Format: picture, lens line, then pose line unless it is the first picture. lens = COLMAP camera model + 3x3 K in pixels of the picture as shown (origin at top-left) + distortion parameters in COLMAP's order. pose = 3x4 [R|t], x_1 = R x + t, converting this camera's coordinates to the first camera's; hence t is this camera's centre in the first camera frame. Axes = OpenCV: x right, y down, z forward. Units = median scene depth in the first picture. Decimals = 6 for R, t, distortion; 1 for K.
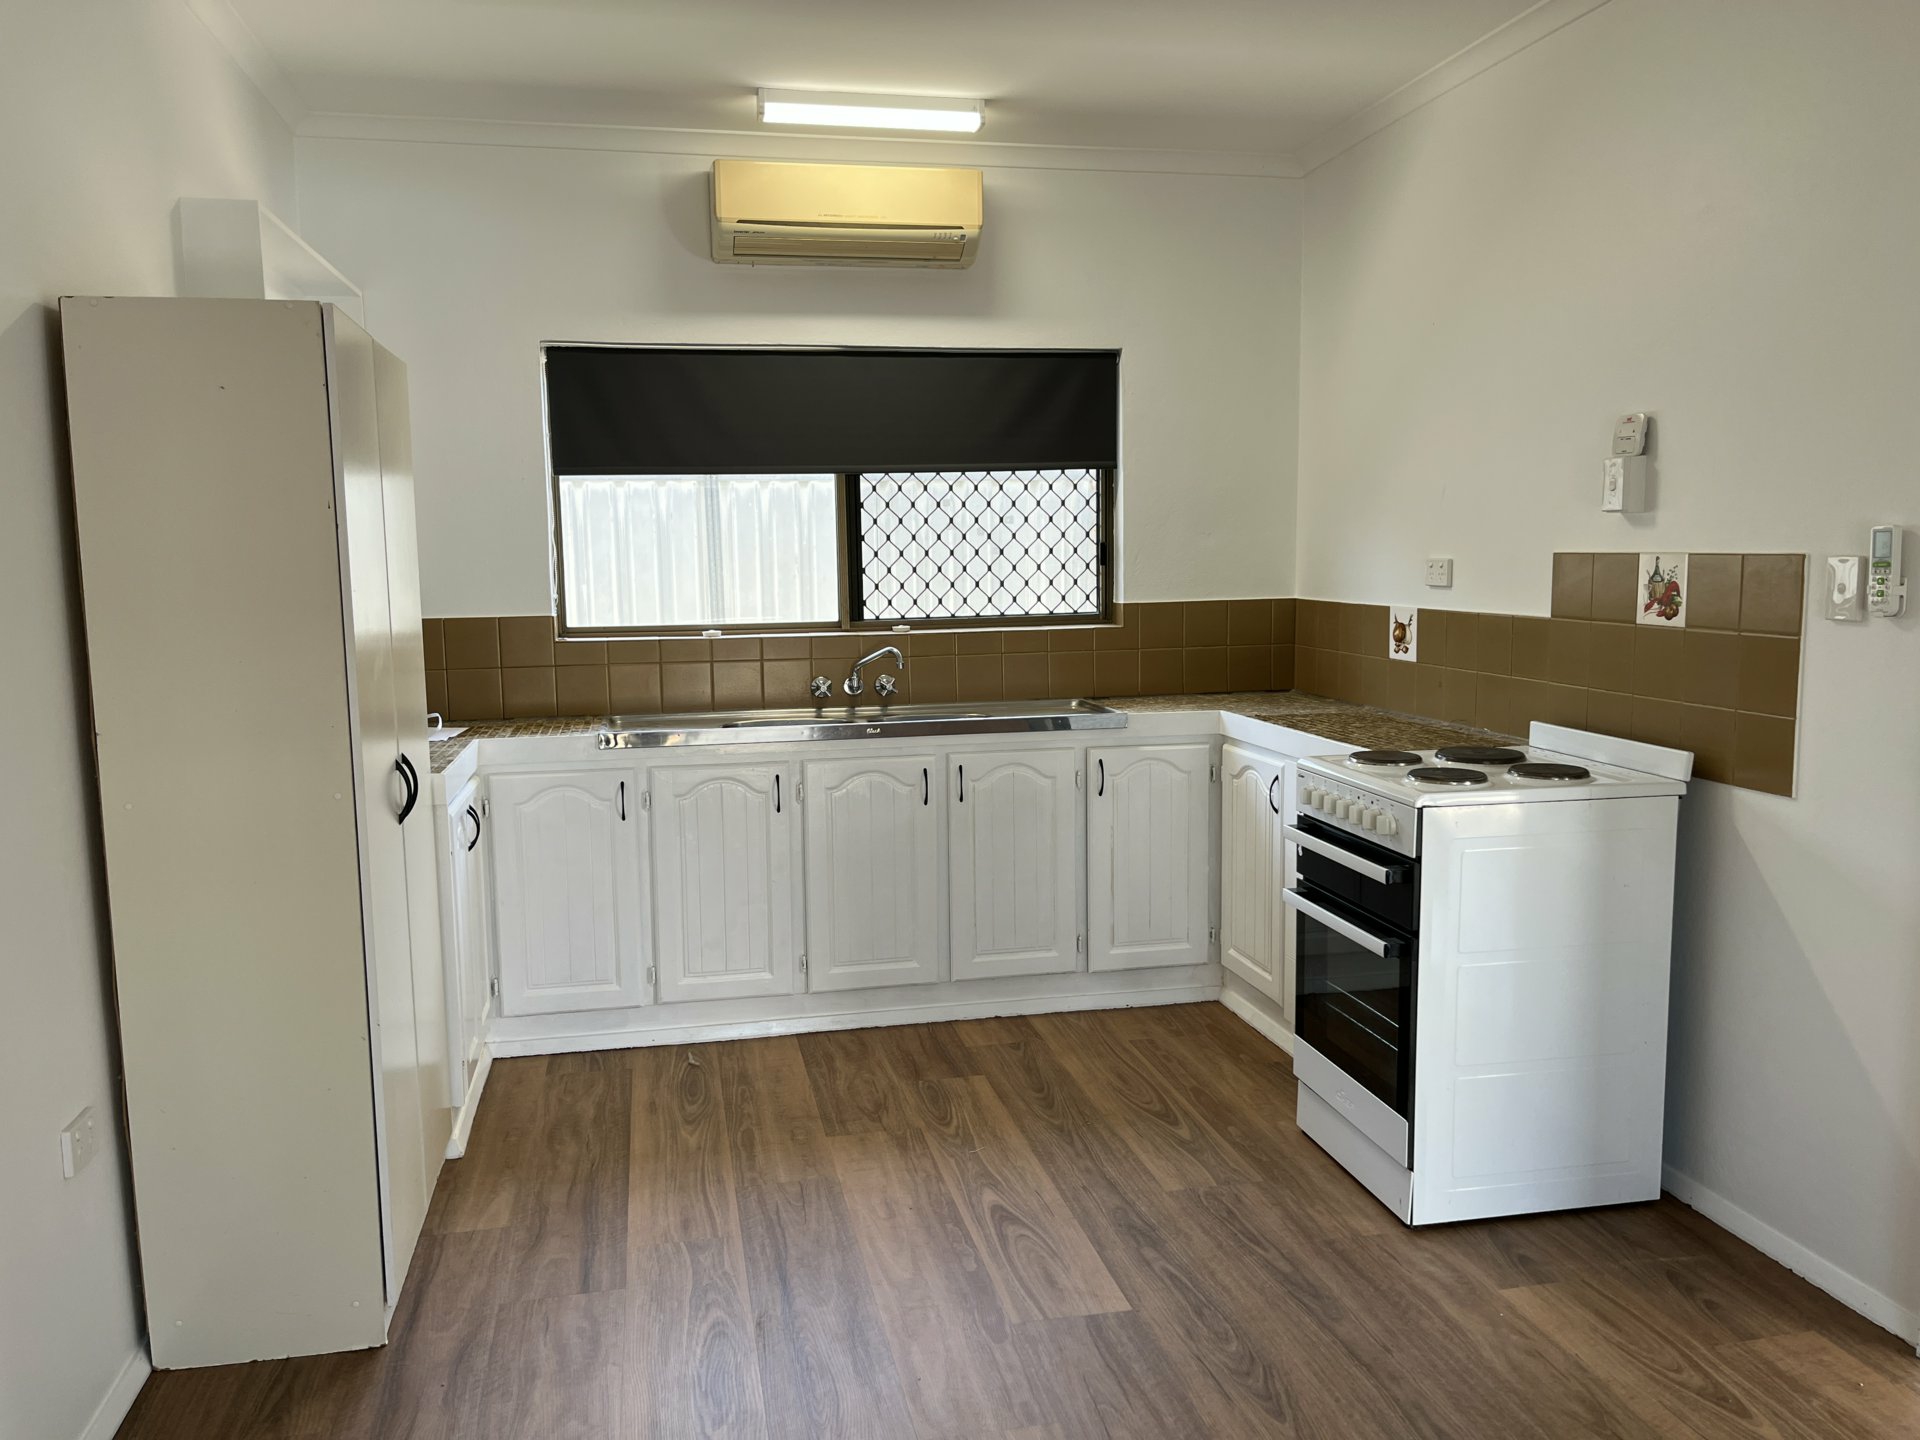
lens RADIAL K [[1461.0, 0, 956.2], [0, 1461.0, 729.4], [0, 0, 1]] dist [0.086744, -0.112686]
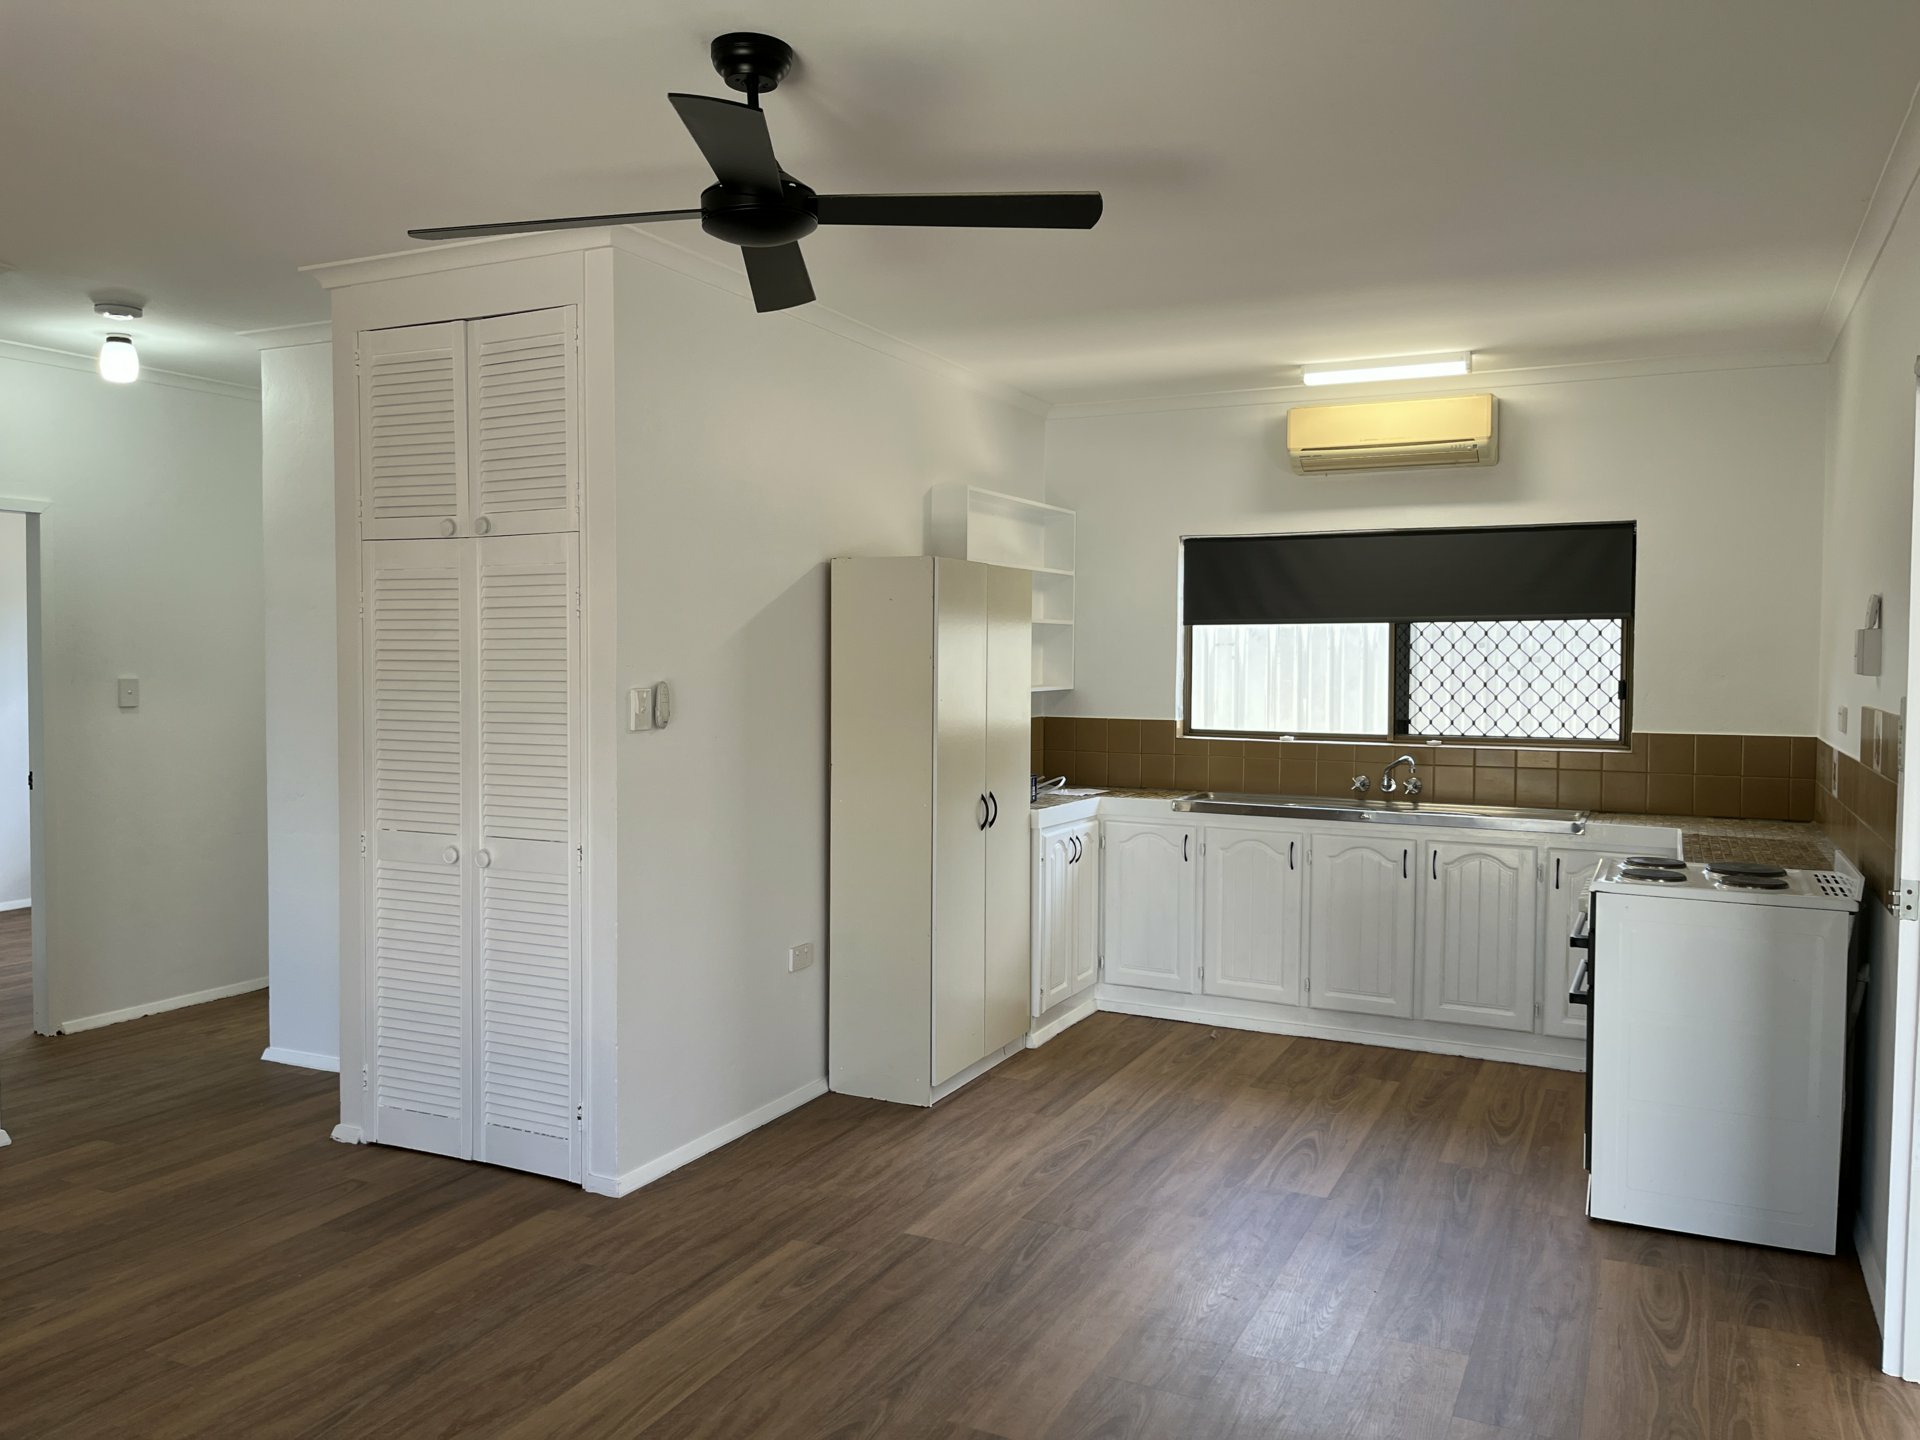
lens RADIAL K [[1461.0, 0, 956.2], [0, 1461.0, 729.4], [0, 0, 1]] dist [0.086744, -0.112686]
pose [[0.789037, 0.051498, -0.612184, 0.453233], [-0.095306, 0.994677, -0.039165, 0.009770], [0.606908, 0.089247, 0.789745, -0.285605]]
